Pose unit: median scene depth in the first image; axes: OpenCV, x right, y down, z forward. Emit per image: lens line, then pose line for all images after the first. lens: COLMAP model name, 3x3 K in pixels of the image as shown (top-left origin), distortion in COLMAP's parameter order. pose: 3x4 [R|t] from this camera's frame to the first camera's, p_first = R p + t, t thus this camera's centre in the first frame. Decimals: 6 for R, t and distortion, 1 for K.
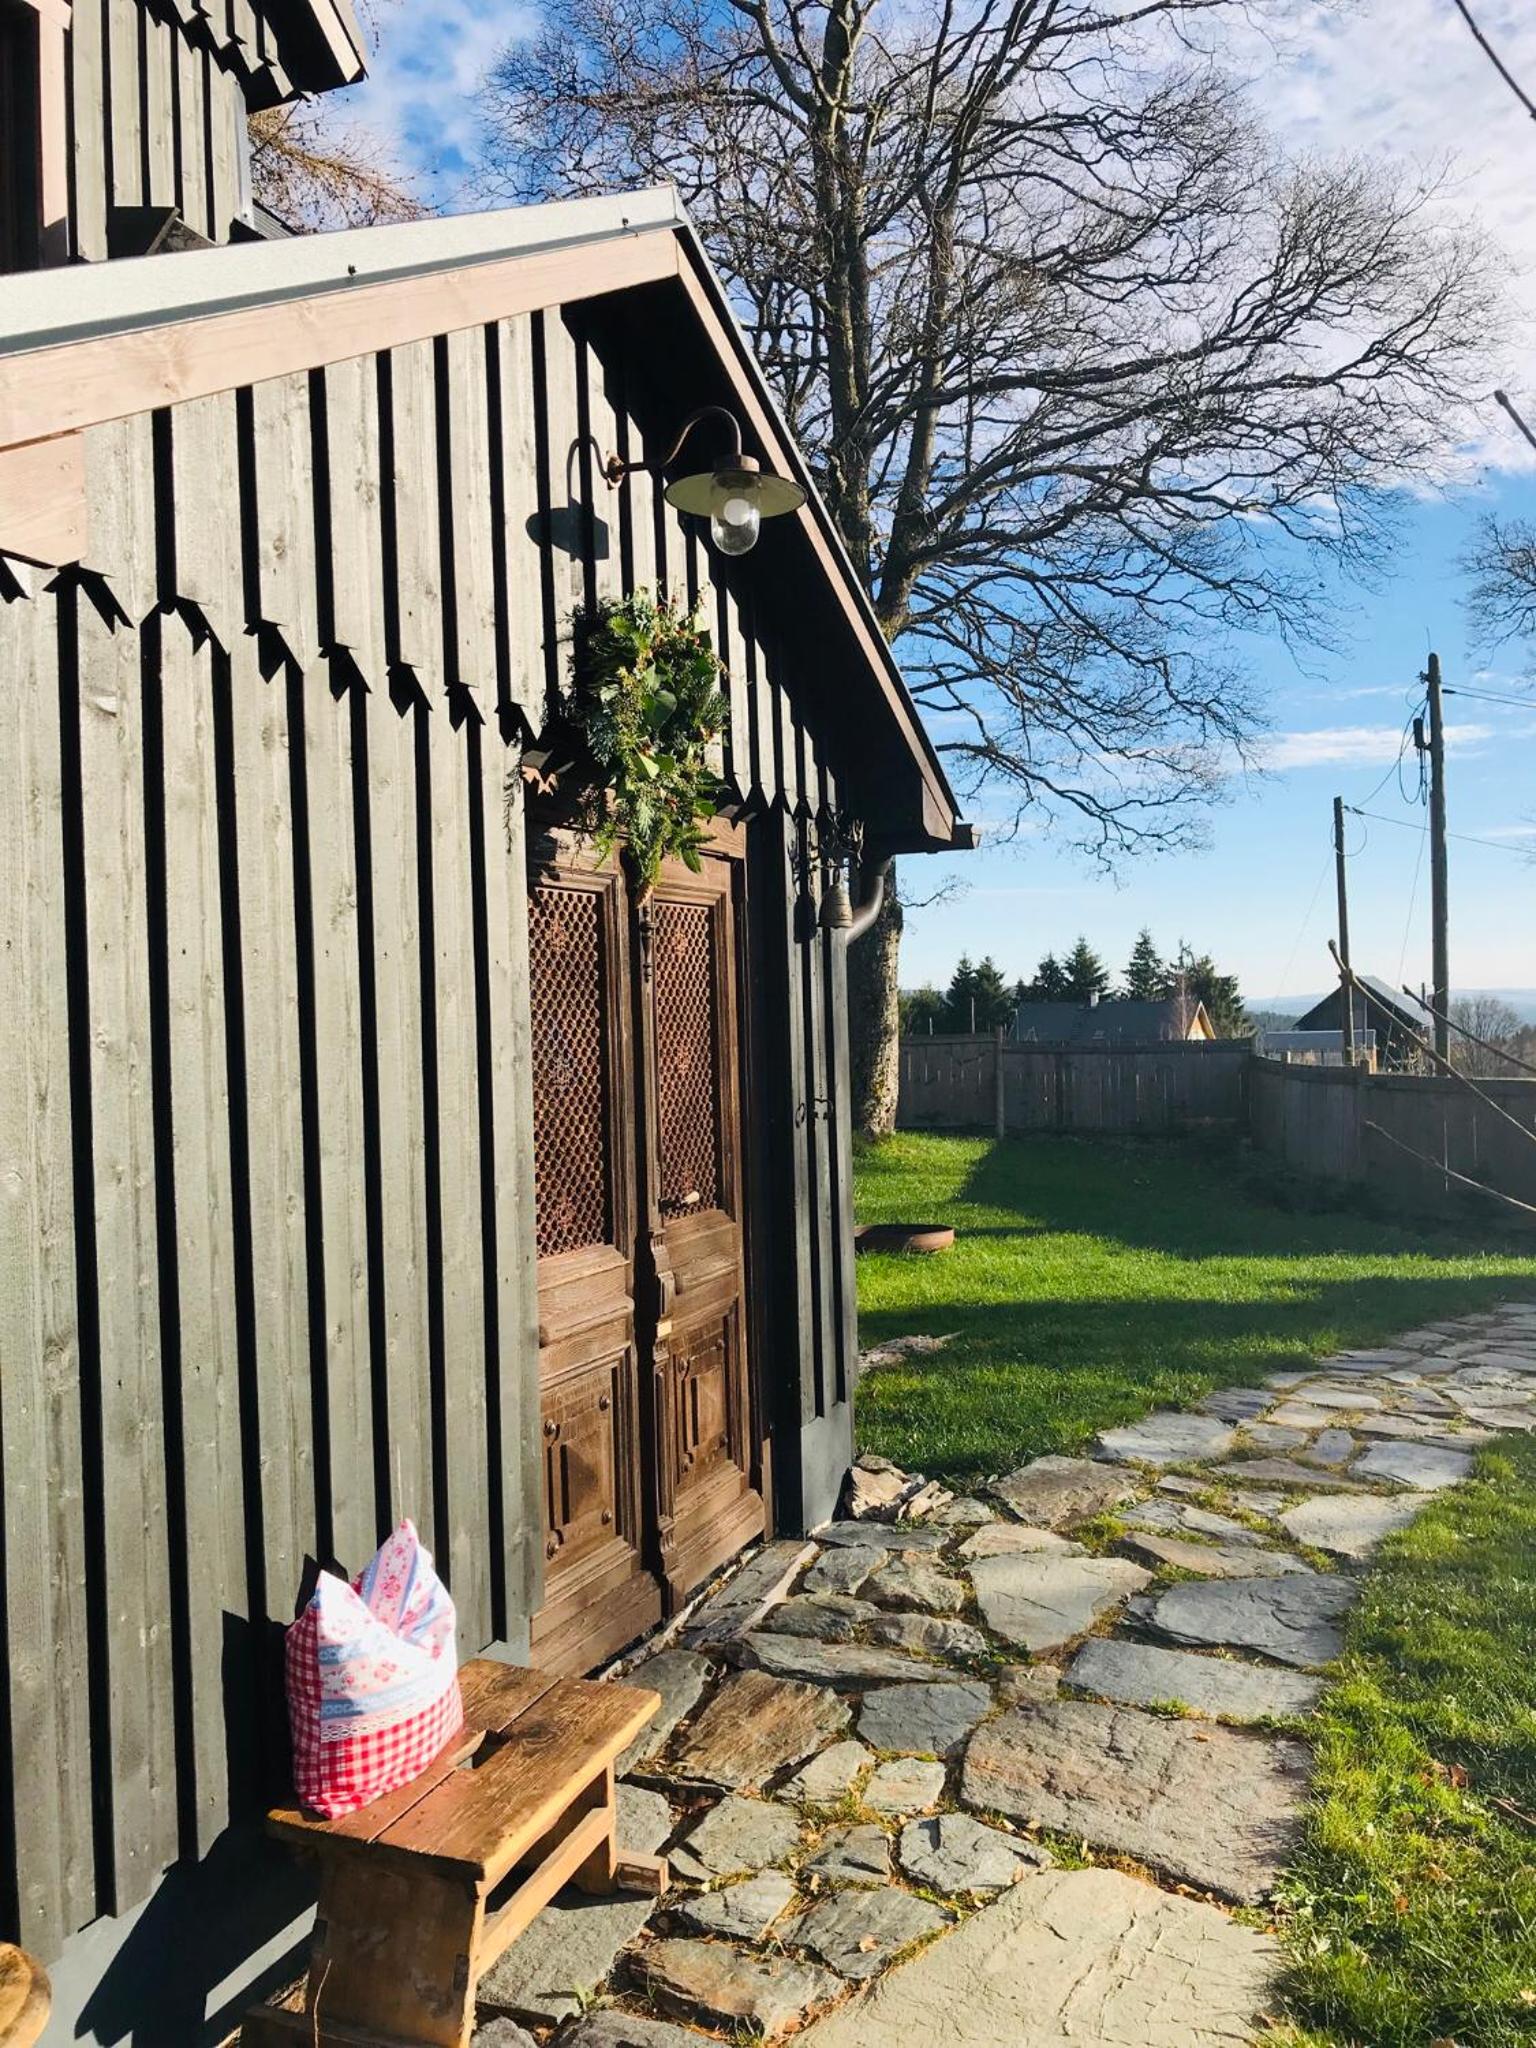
lens RADIAL K [[1558.5, 0, 766.5], [0, 1558.5, 1064.5], [0, 0, 1]] dist [0.035361, -0.002010]
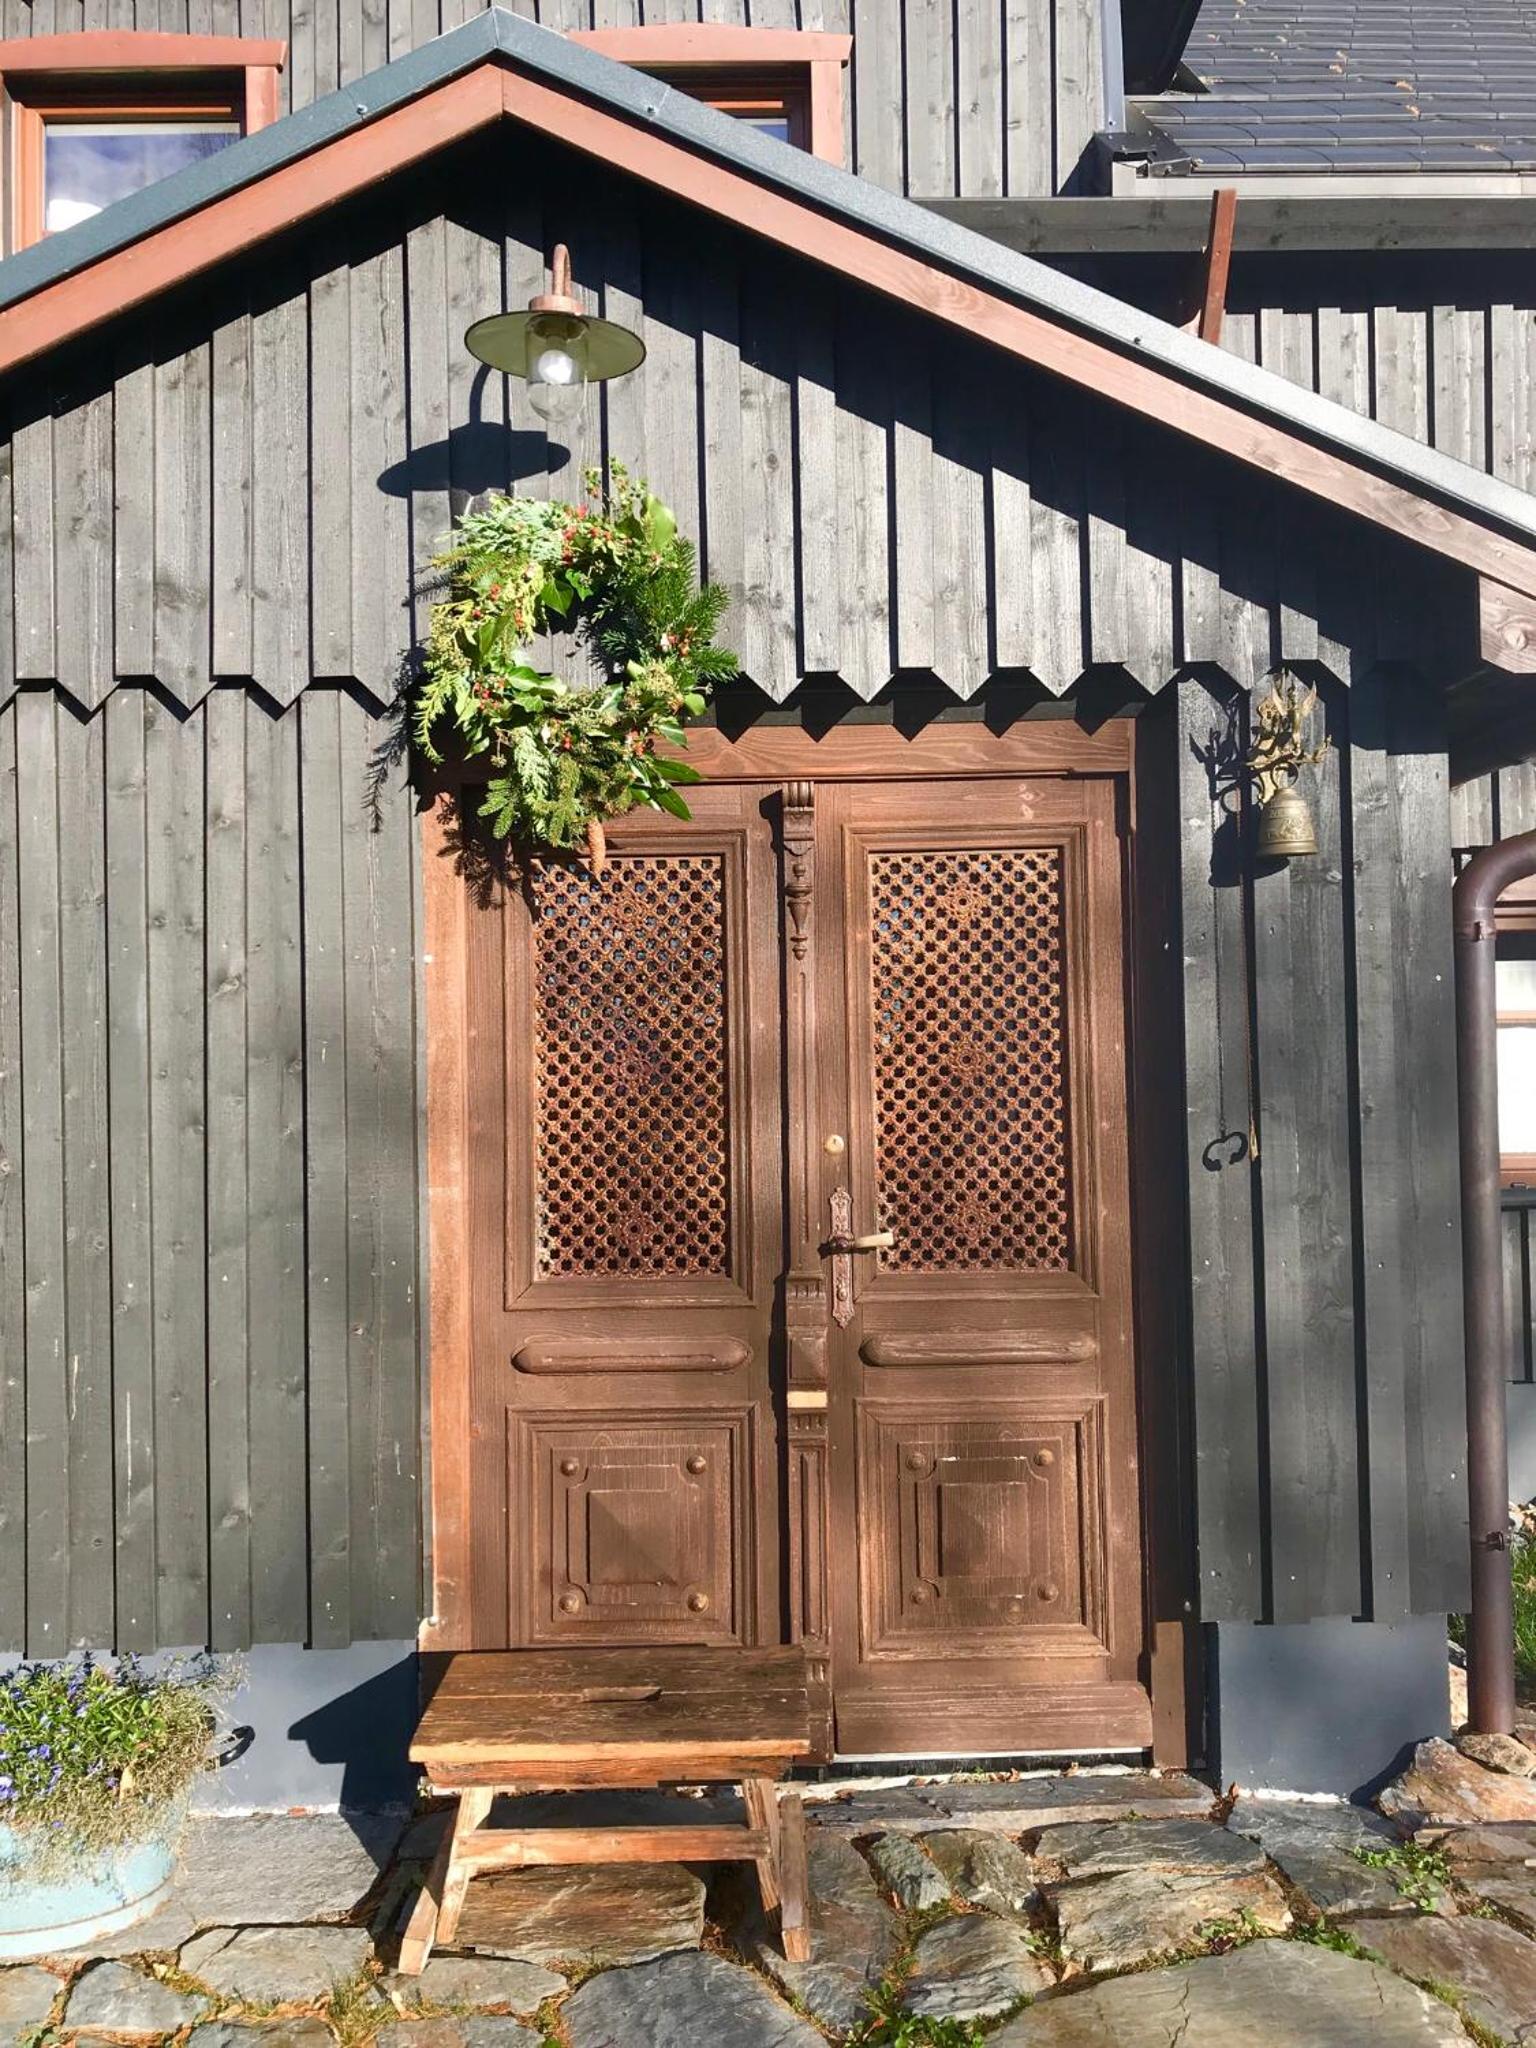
lens RADIAL K [[1558.5, 0, 766.5], [0, 1558.5, 1064.5], [0, 0, 1]] dist [0.035361, -0.002010]
pose [[0.436794, 0.028489, -0.899110, 0.666580], [-0.015719, 0.999587, 0.024037, -0.018428], [0.899424, 0.003634, 0.437062, 0.673418]]
